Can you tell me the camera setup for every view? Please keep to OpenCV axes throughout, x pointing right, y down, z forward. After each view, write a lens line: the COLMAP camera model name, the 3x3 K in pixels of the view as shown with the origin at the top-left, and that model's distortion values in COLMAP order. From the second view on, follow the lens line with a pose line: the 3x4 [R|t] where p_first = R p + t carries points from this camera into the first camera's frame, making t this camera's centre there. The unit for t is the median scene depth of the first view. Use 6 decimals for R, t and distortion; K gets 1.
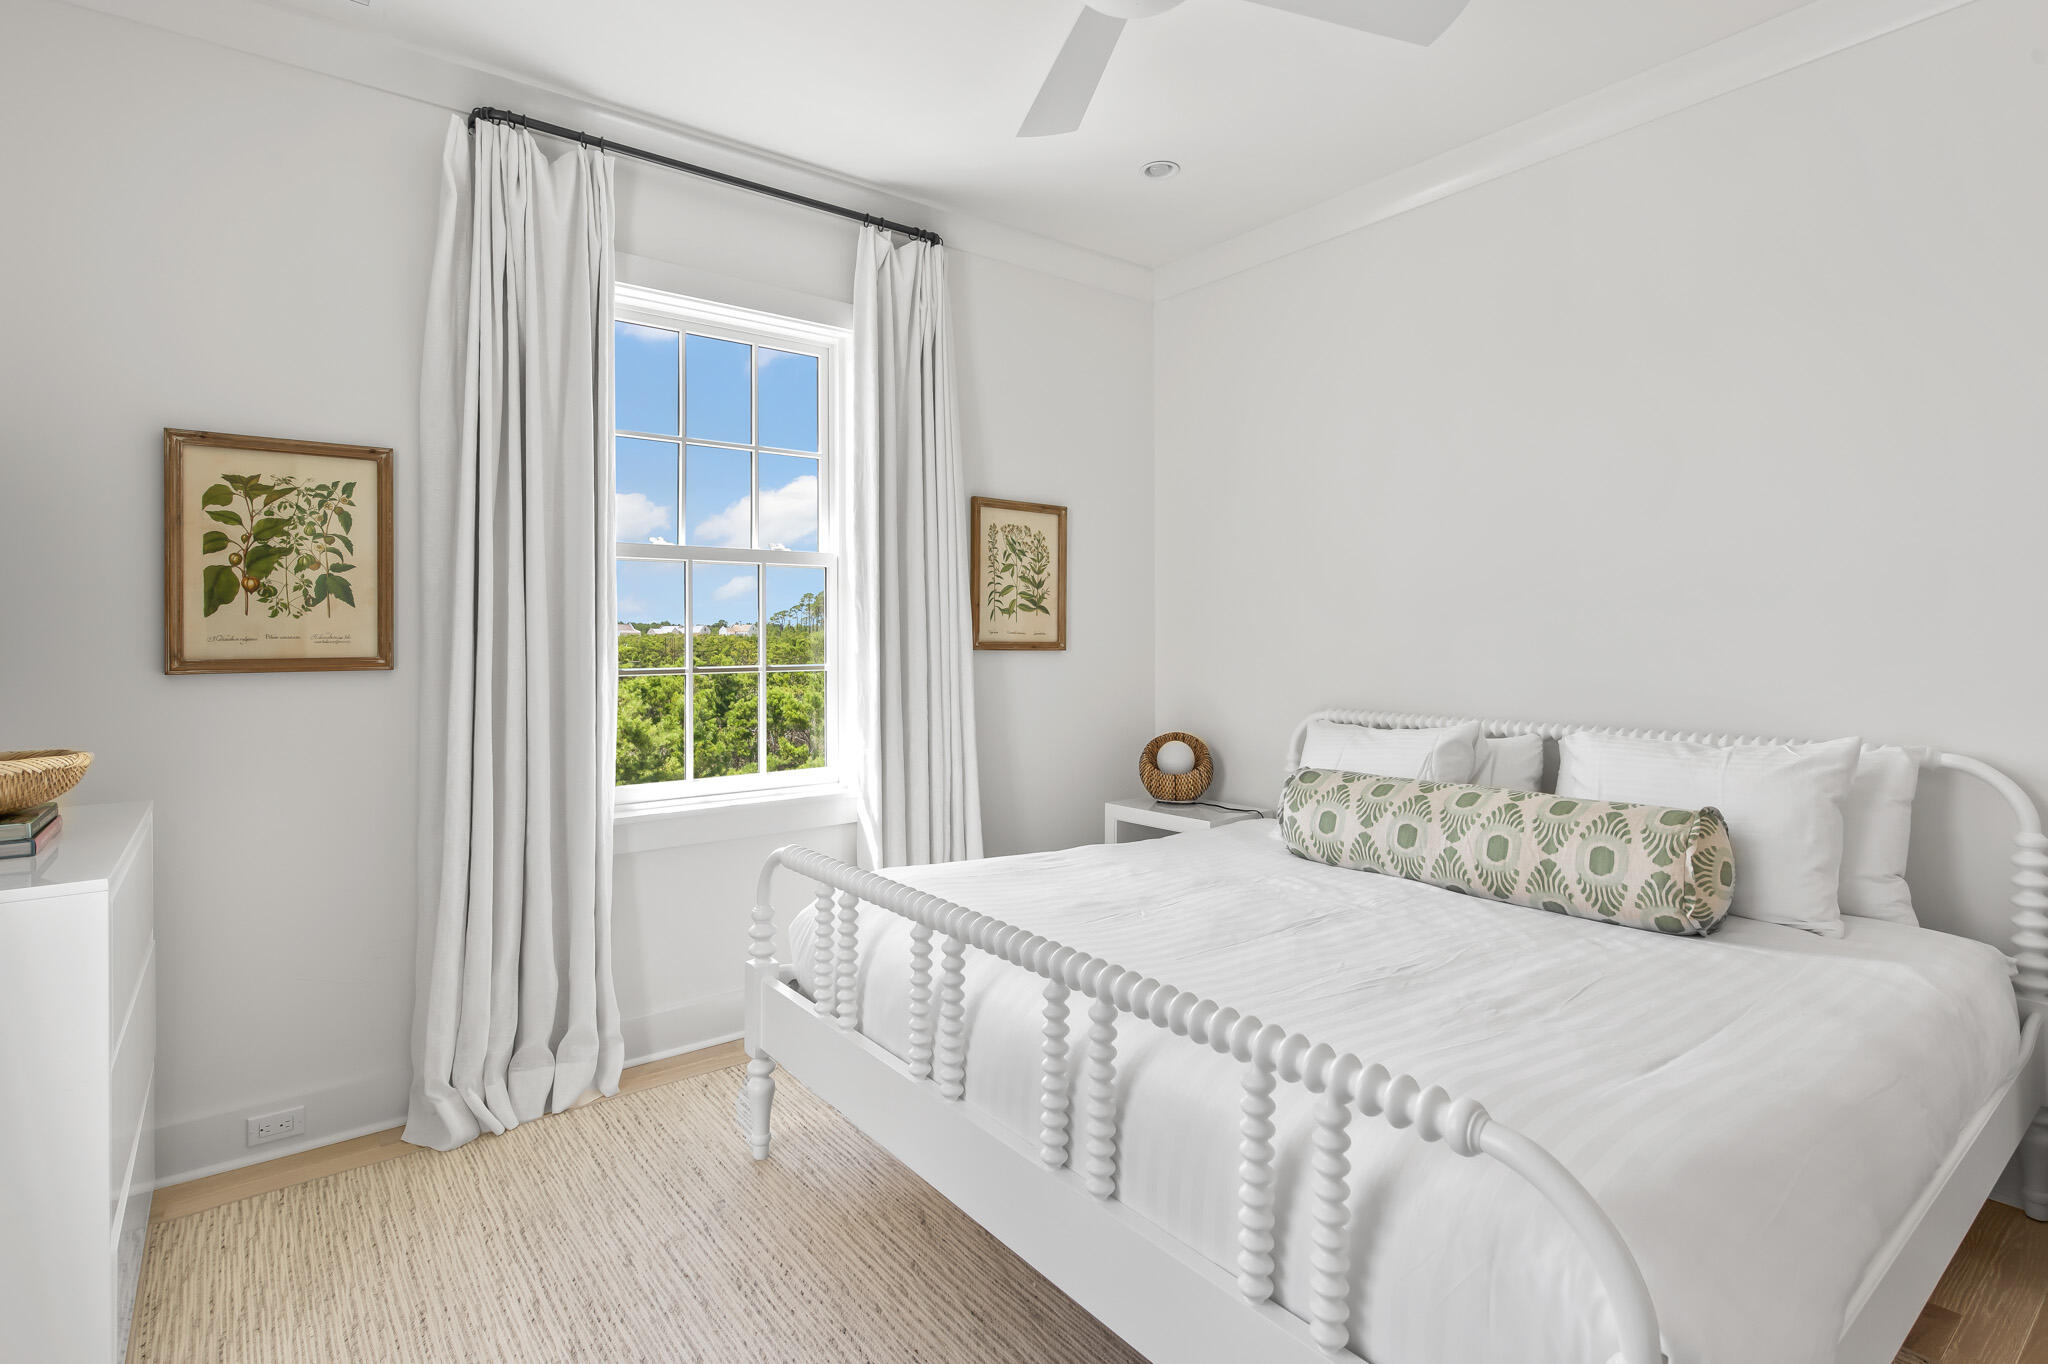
lens RADIAL K [[951.8, 0, 1030.2], [0, 951.8, 629.2], [0, 0, 1]] dist [0.011257, 0.002584]
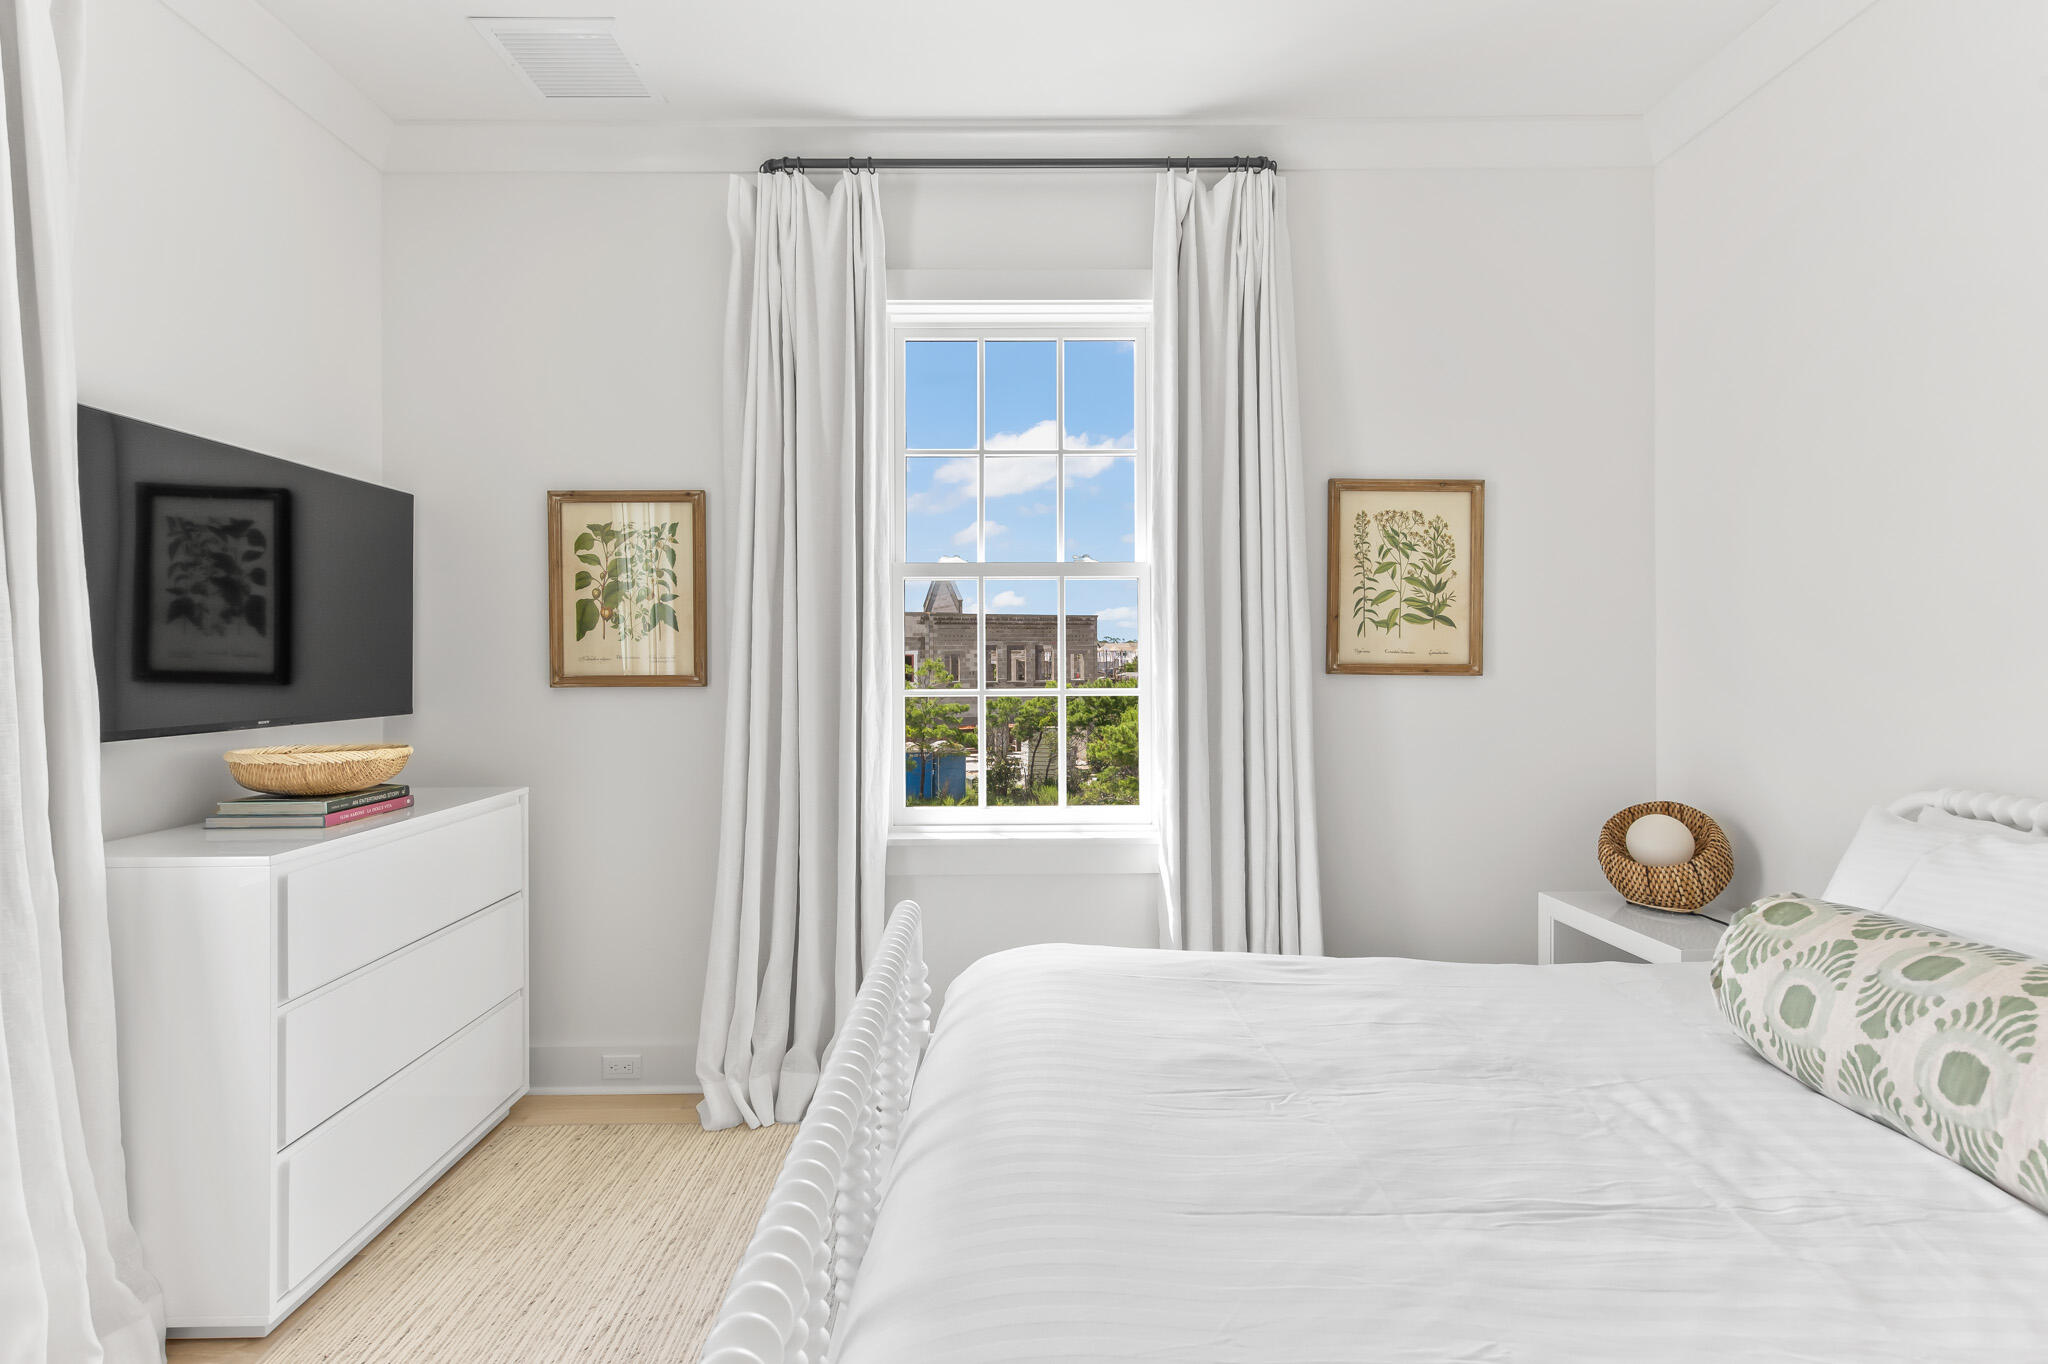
lens RADIAL K [[951.8, 0, 1035.1], [0, 951.8, 645.7], [0, 0, 1]] dist [0.011257, 0.002584]
pose [[0.807105, -0.000604, -0.590408, 0.253928], [0.003979, 0.999982, 0.004417, -0.007412], [0.590395, -0.005914, 0.807093, 0.267637]]
